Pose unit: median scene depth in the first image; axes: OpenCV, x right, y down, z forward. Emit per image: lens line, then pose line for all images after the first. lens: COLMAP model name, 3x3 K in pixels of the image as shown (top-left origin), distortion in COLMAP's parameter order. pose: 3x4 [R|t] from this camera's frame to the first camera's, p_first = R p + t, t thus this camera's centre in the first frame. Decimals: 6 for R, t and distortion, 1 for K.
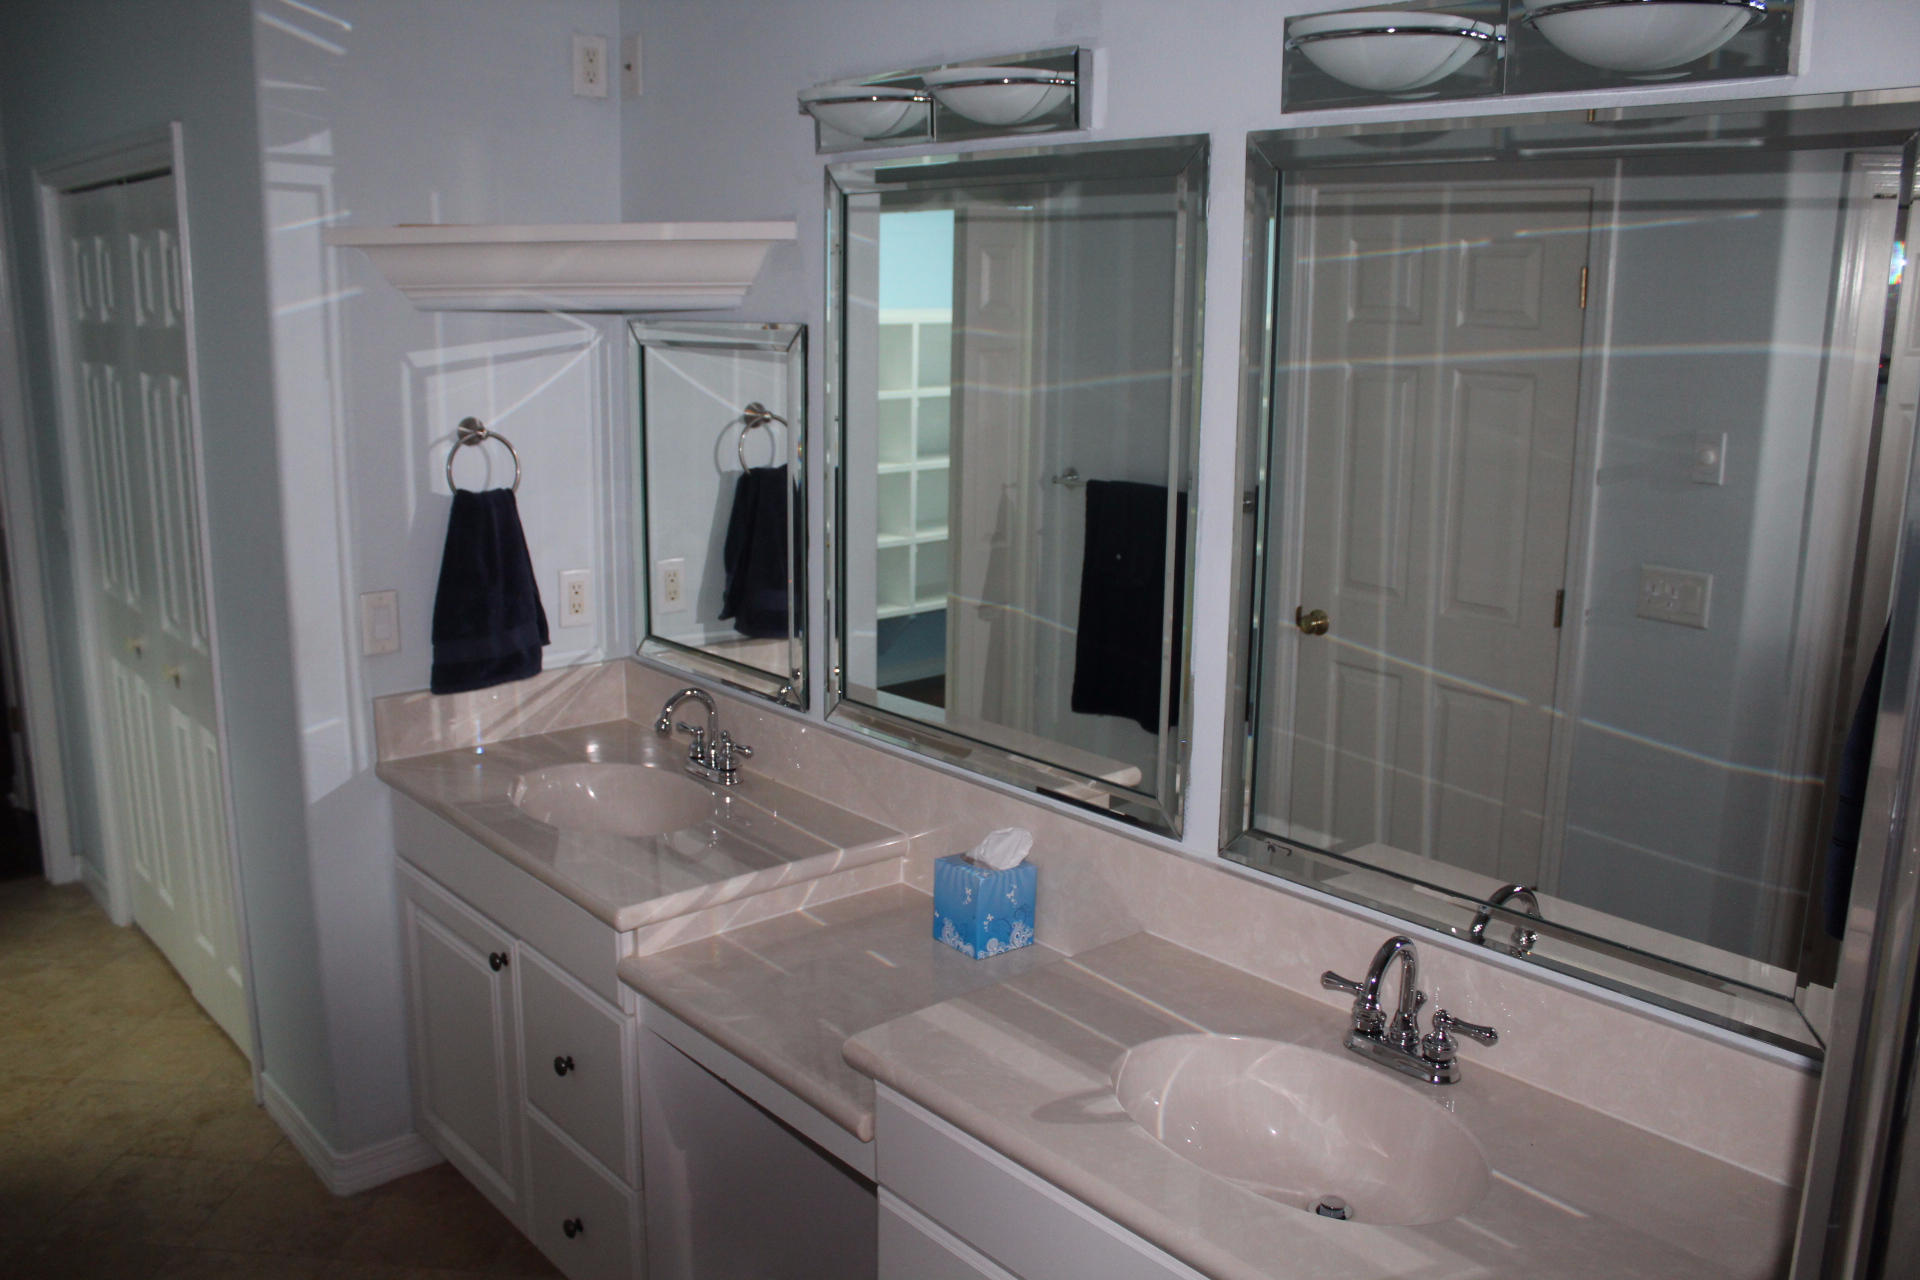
lens RADIAL K [[1628.2, 0, 960.0], [0, 1628.2, 640.0], [0, 0, 1]] dist [-0.108831, 0.014304]
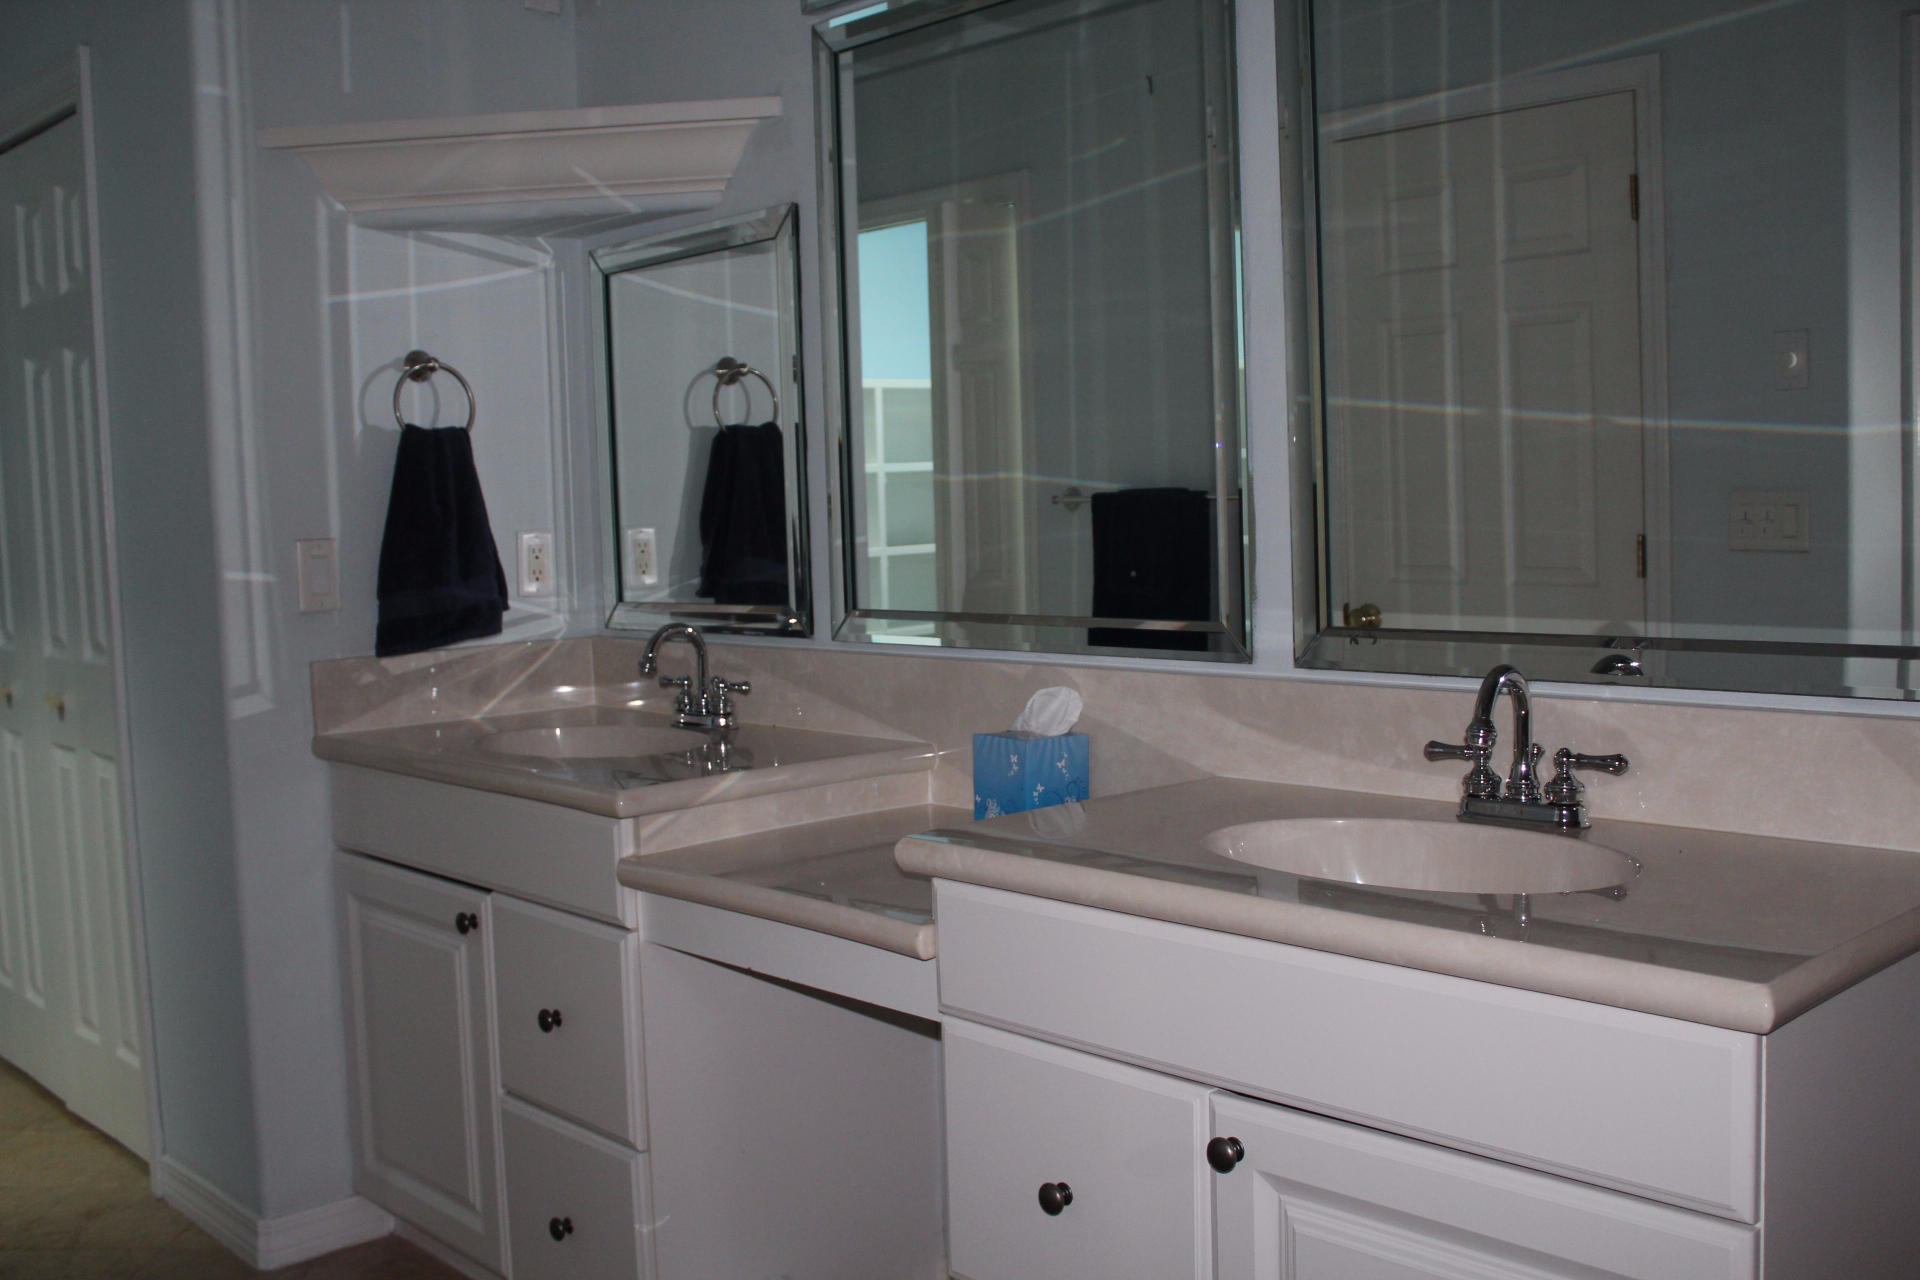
lens RADIAL K [[1940.7, 0, 960.0], [0, 1940.7, 640.0], [0, 0, 1]] dist [-0.068492, -0.046951]
pose [[0.998544, -0.047075, 0.026327, -0.038995], [0.050299, 0.988951, -0.139448, 0.187613], [-0.019471, 0.140570, 0.989879, -0.045209]]
